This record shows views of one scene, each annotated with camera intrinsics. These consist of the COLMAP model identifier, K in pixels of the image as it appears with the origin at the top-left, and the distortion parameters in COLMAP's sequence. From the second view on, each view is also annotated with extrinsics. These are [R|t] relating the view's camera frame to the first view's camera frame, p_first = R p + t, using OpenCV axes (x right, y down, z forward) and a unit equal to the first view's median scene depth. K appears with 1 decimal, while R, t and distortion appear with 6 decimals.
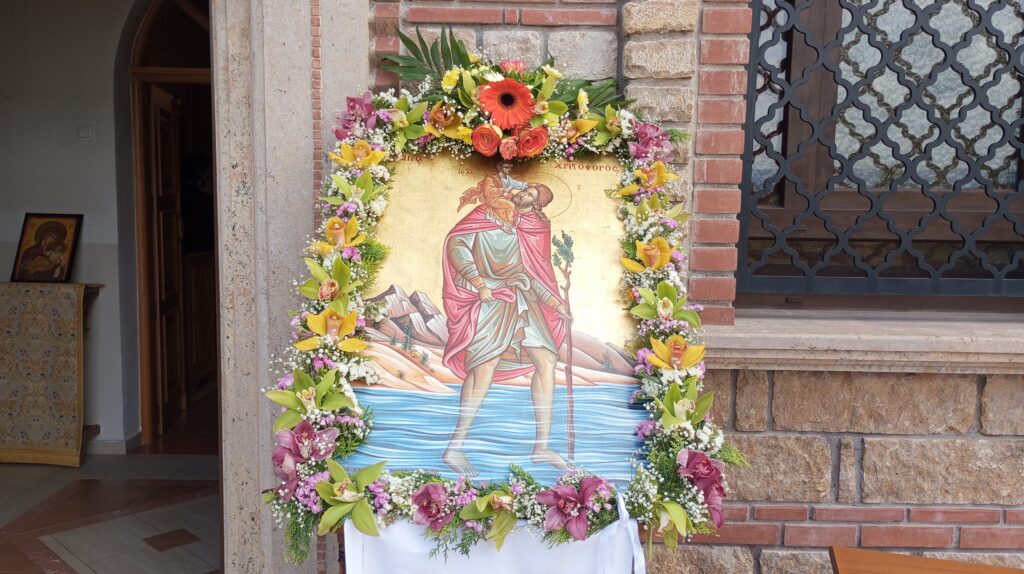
lens RADIAL K [[884.2, 0, 512.0], [0, 884.2, 287.0], [0, 0, 1]] dist [0.134226, -0.217902]
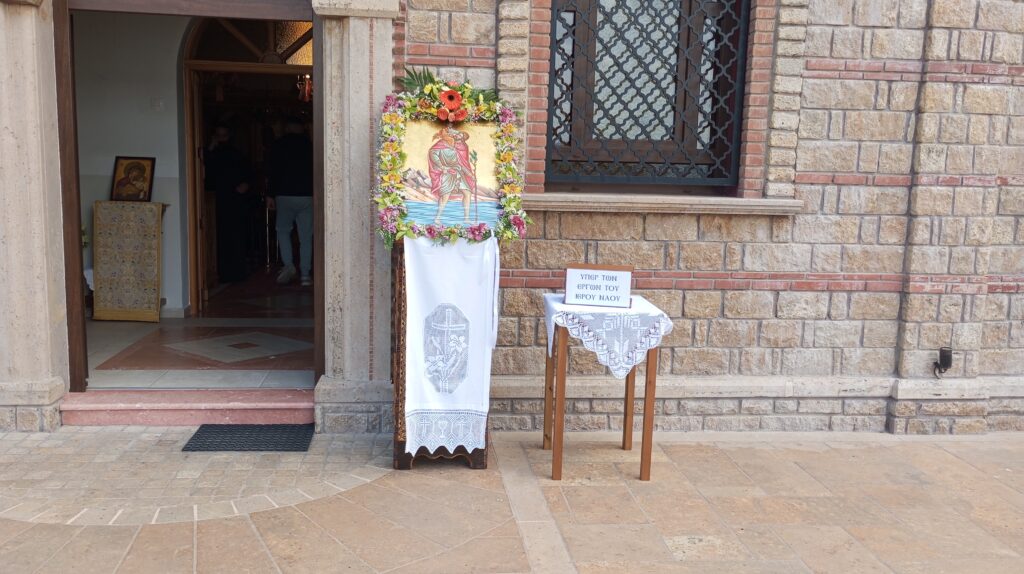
lens RADIAL K [[884.2, 0, 512.0], [0, 884.2, 287.0], [0, 0, 1]] dist [0.134226, -0.217902]
pose [[0.994793, -0.003193, 0.101871, -0.087647], [0.000302, 0.999597, 0.028378, 0.242831], [-0.101920, -0.028199, 0.994393, -1.472997]]
